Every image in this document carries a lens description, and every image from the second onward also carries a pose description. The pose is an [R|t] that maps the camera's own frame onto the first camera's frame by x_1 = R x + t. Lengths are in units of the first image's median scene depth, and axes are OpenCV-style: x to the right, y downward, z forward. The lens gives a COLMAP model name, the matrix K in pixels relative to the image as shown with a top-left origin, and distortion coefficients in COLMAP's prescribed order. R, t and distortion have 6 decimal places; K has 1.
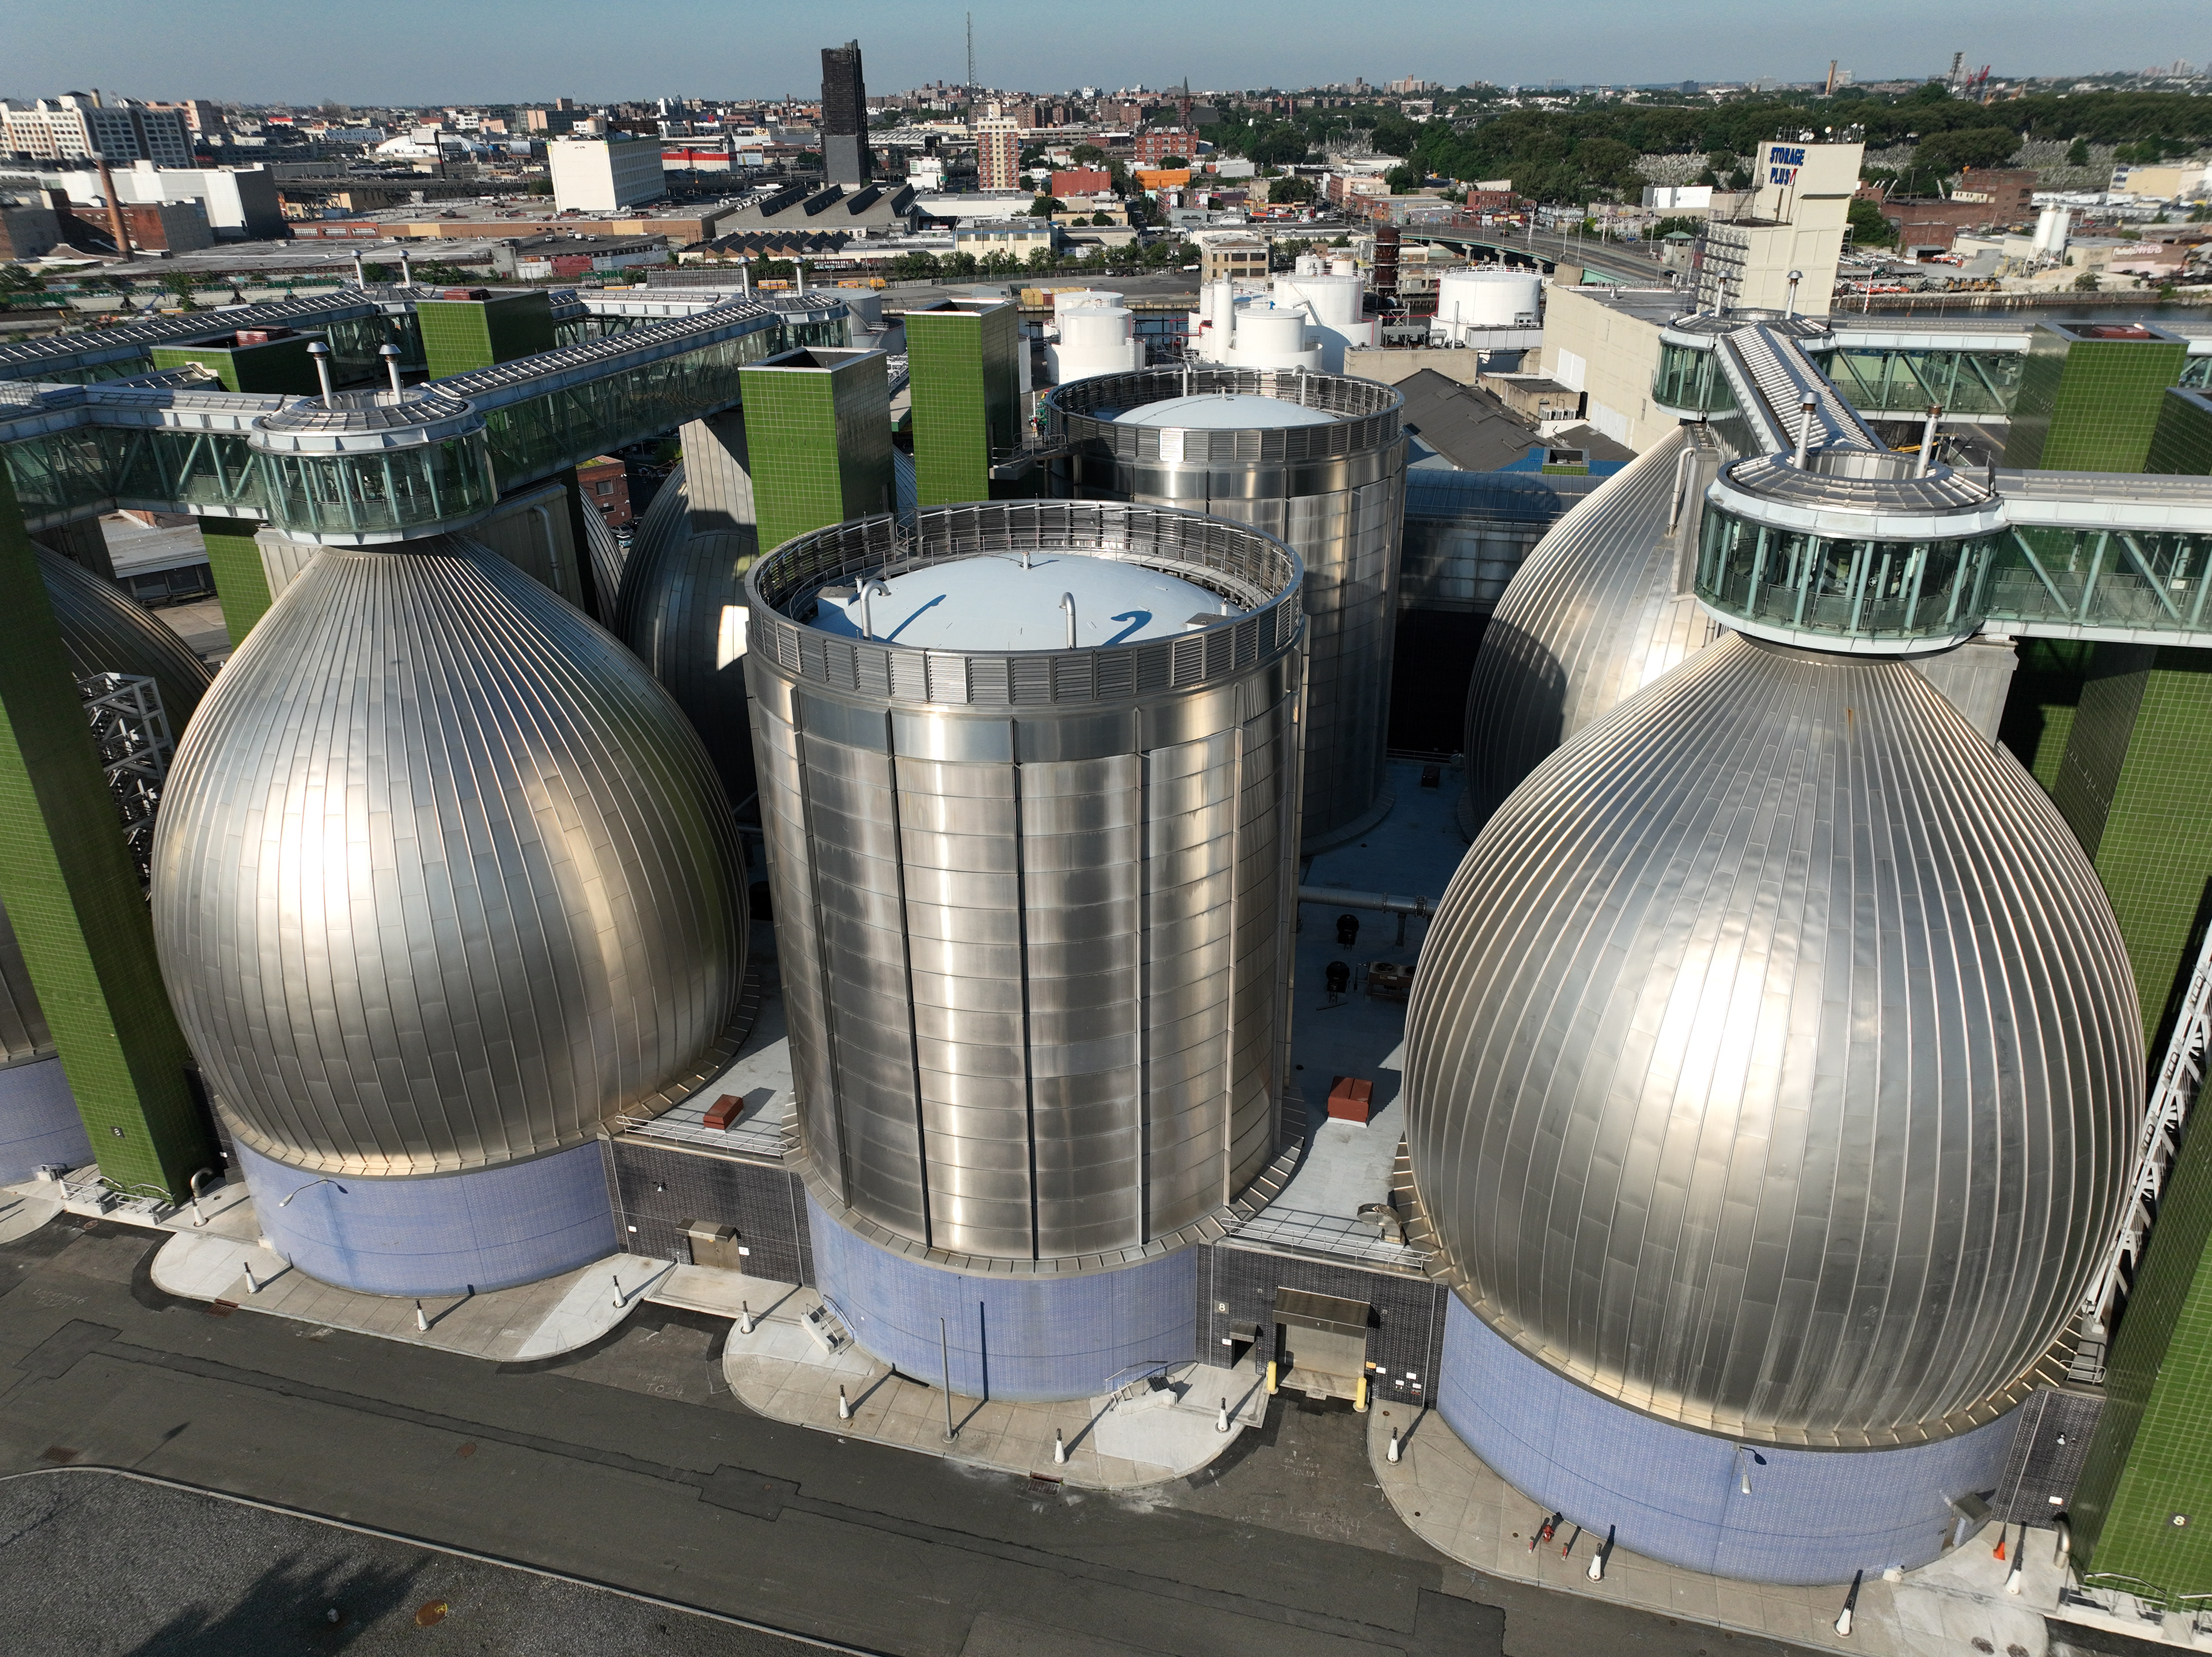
lens RADIAL K [[1536.2, 0, 1106.0], [0, 1536.2, 828.5], [0, 0, 1]] dist [0.004806, 0.005451]
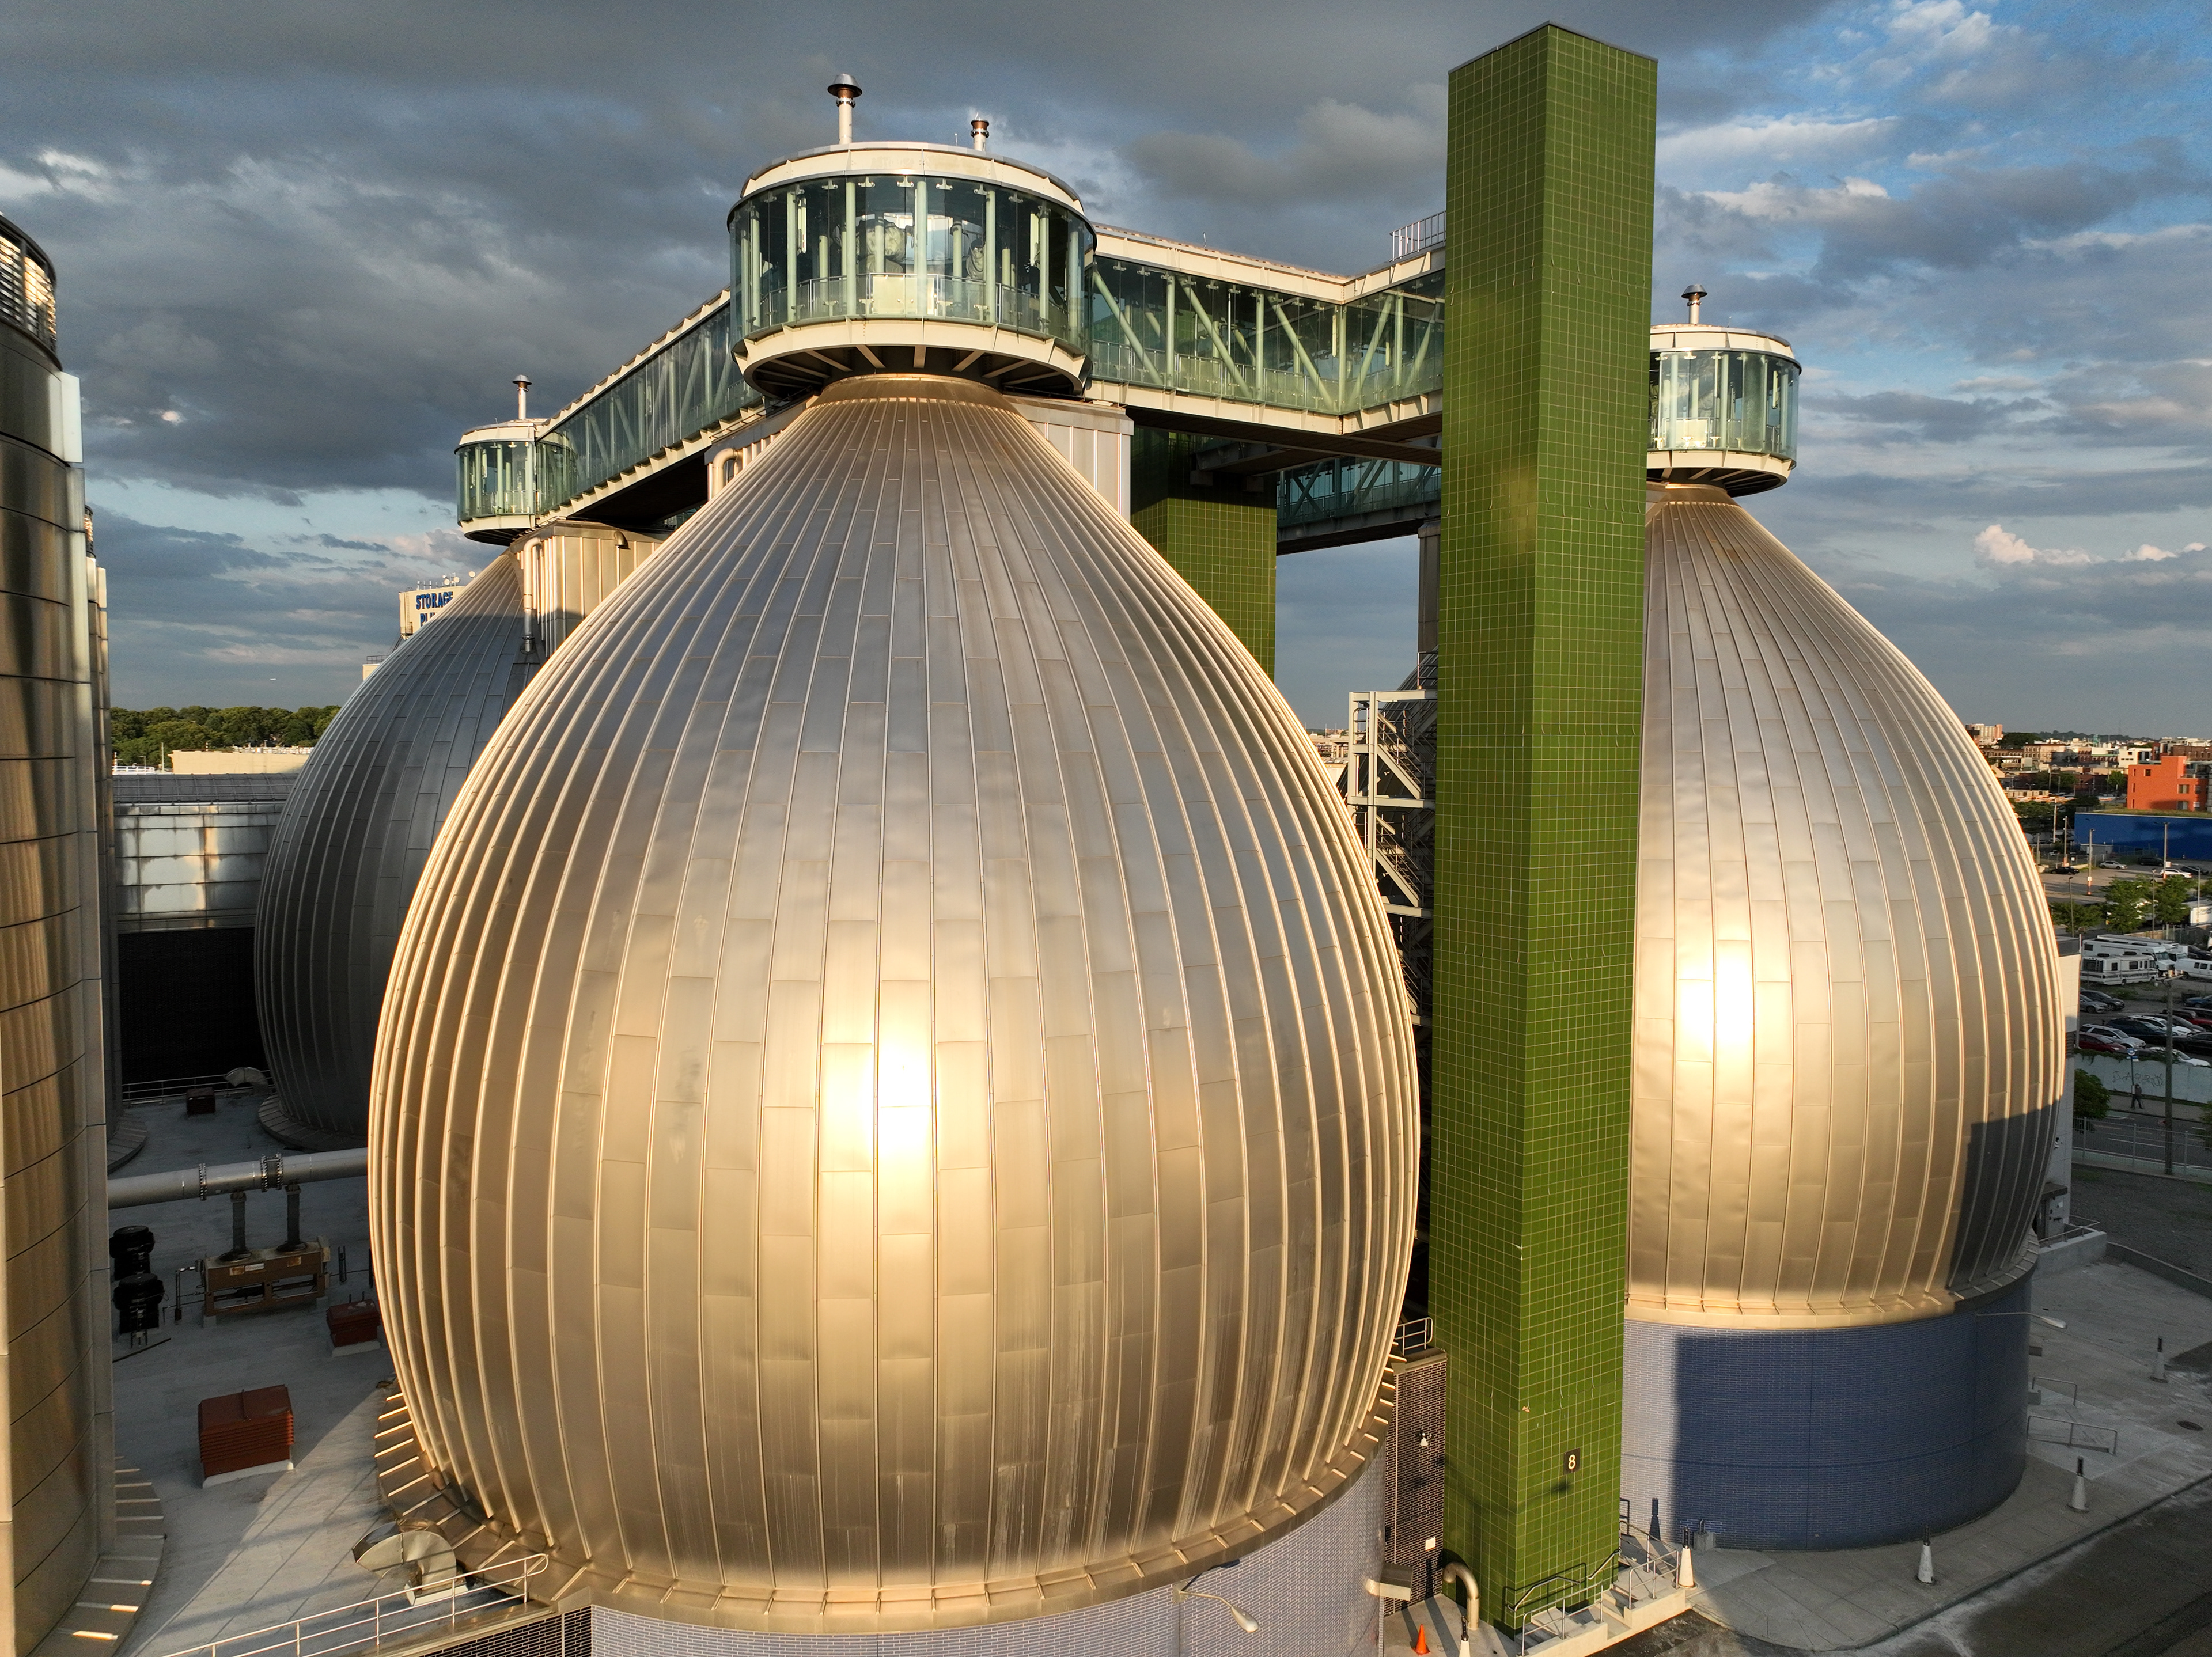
lens RADIAL K [[1555.6, 0, 1101.2], [0, 1555.6, 824.6], [0, 0, 1]] dist [-0.000975, 0.010562]
pose [[0.676031, -0.027662, 0.736354, -0.025433], [0.300464, 0.922796, -0.241183, 0.209159], [-0.672833, 0.384295, 0.632150, 0.420848]]
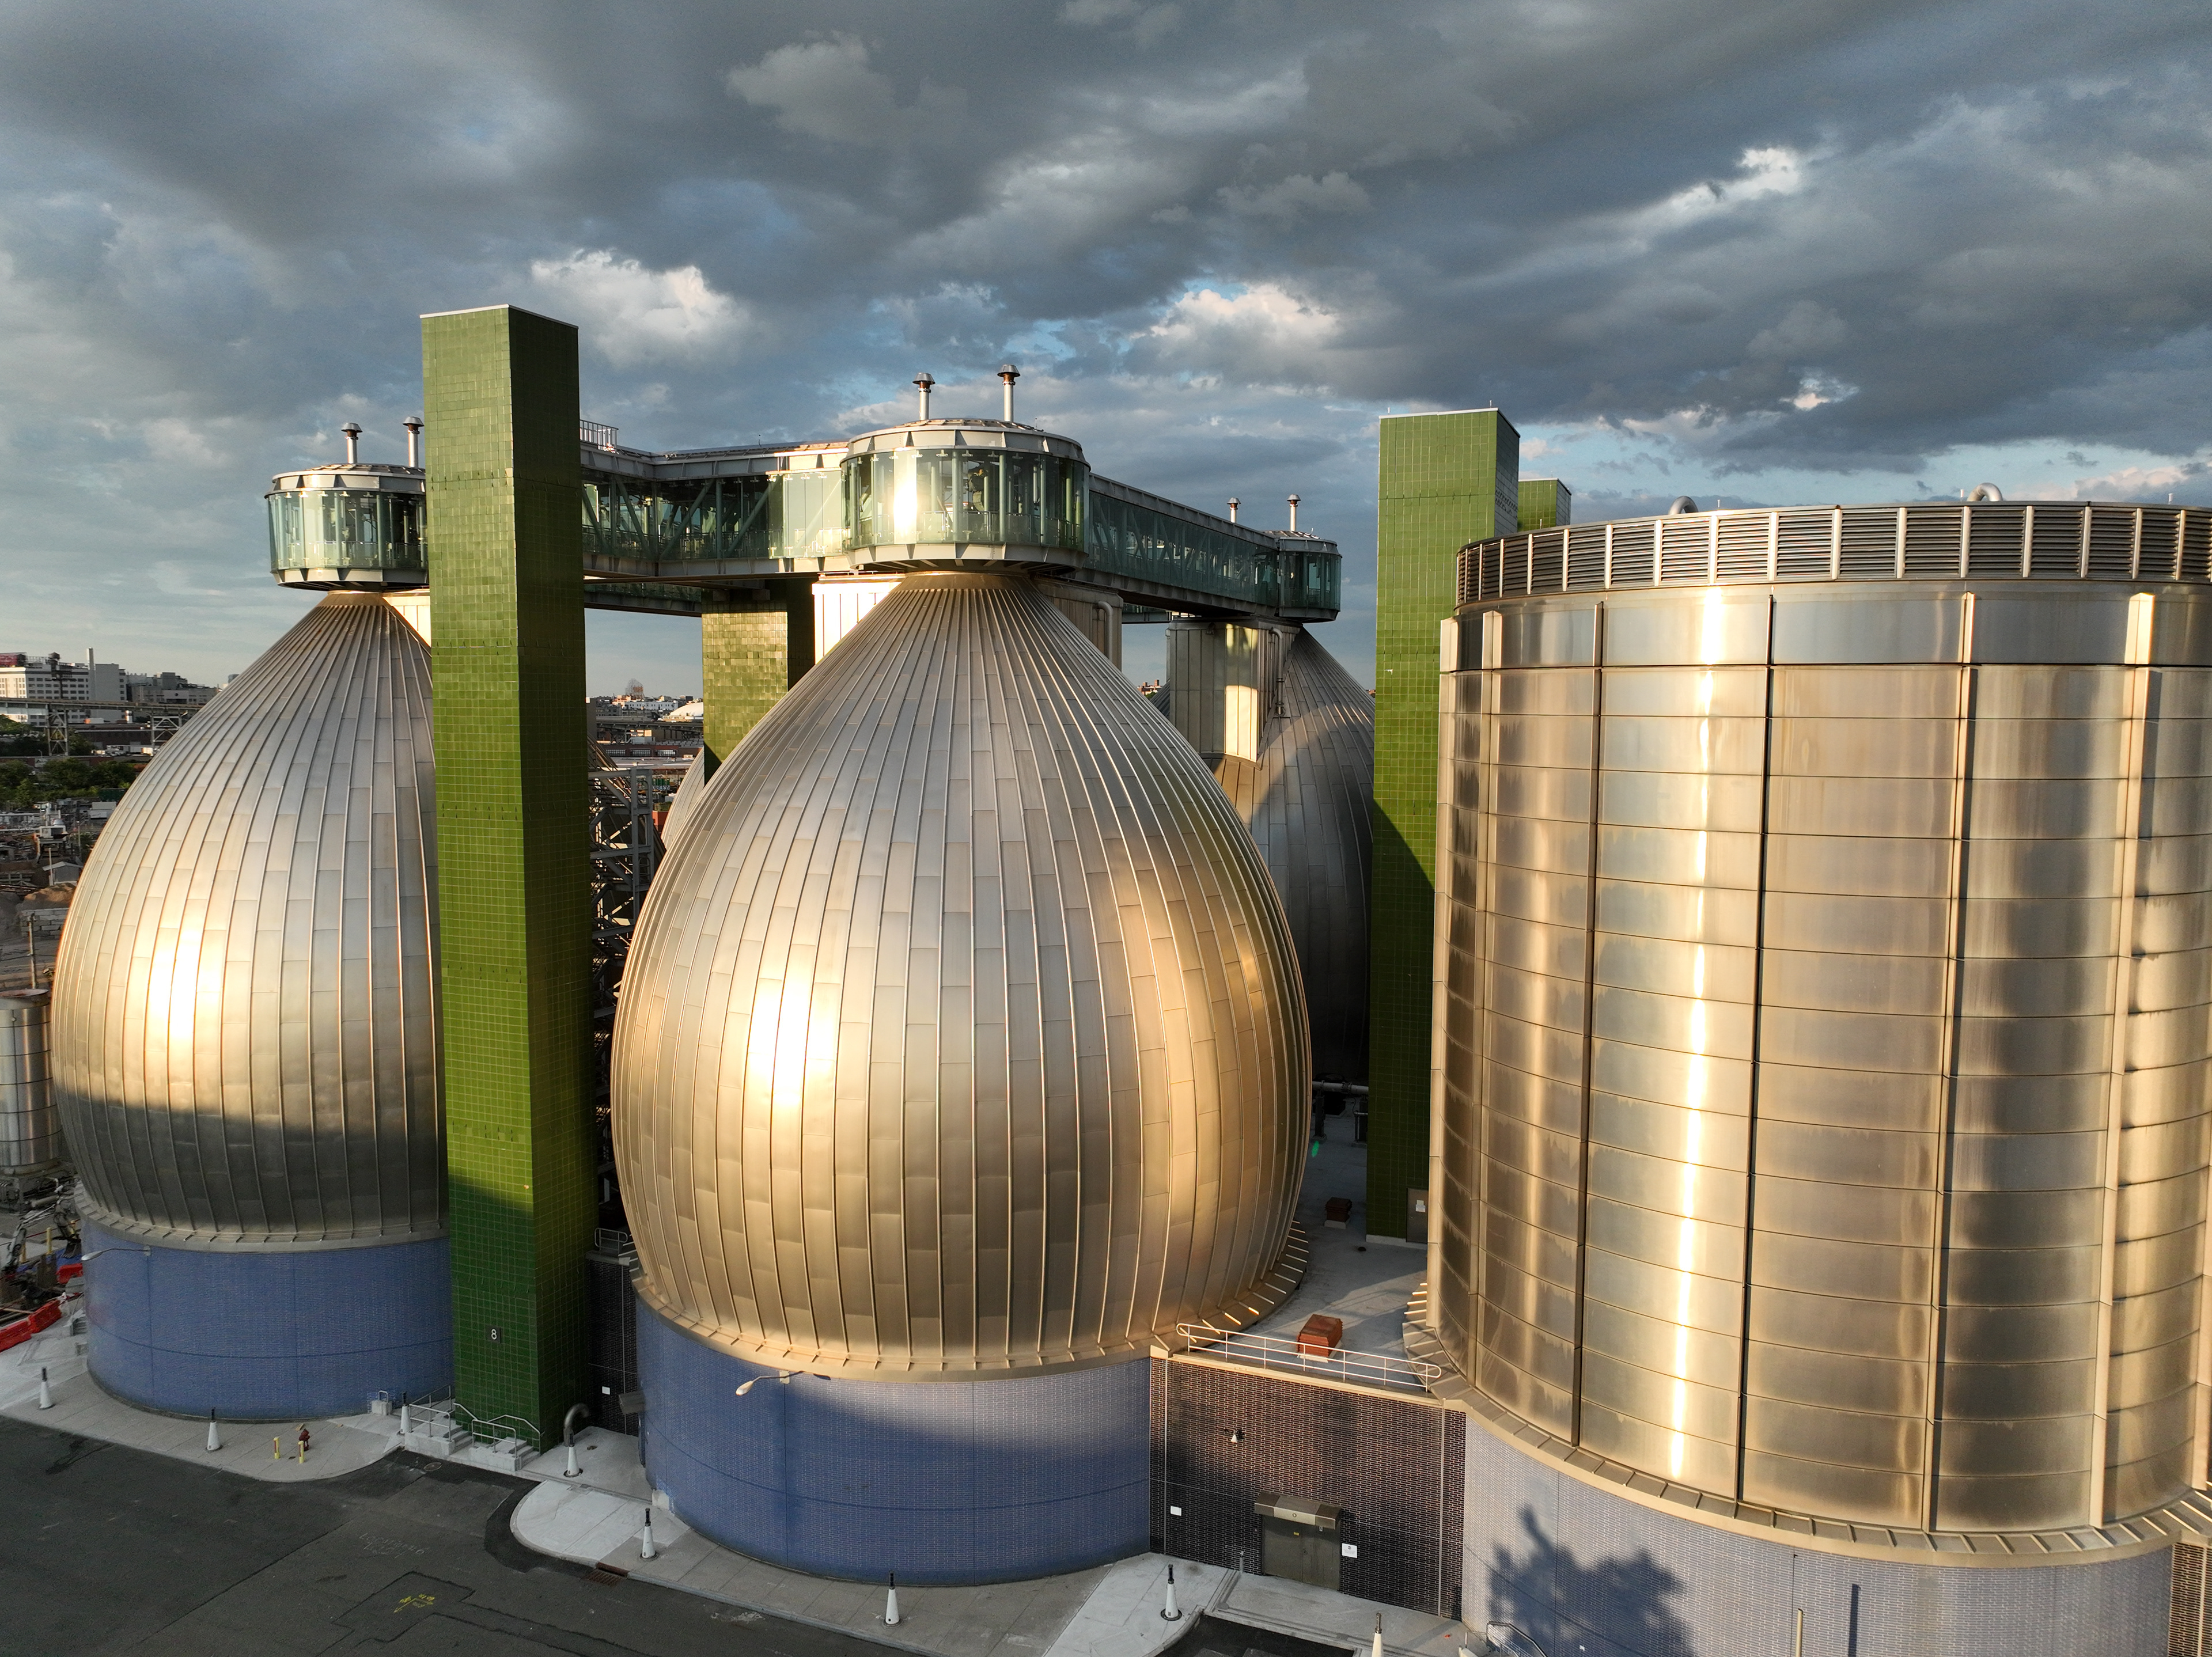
lens RADIAL K [[1555.6, 0, 1101.2], [0, 1555.6, 824.6], [0, 0, 1]] dist [-0.000975, 0.010562]
pose [[0.991417, 0.024255, -0.128467, -0.272094], [-0.067820, 0.935499, -0.346759, 0.227594], [0.111770, 0.352496, 0.929115, 0.245204]]
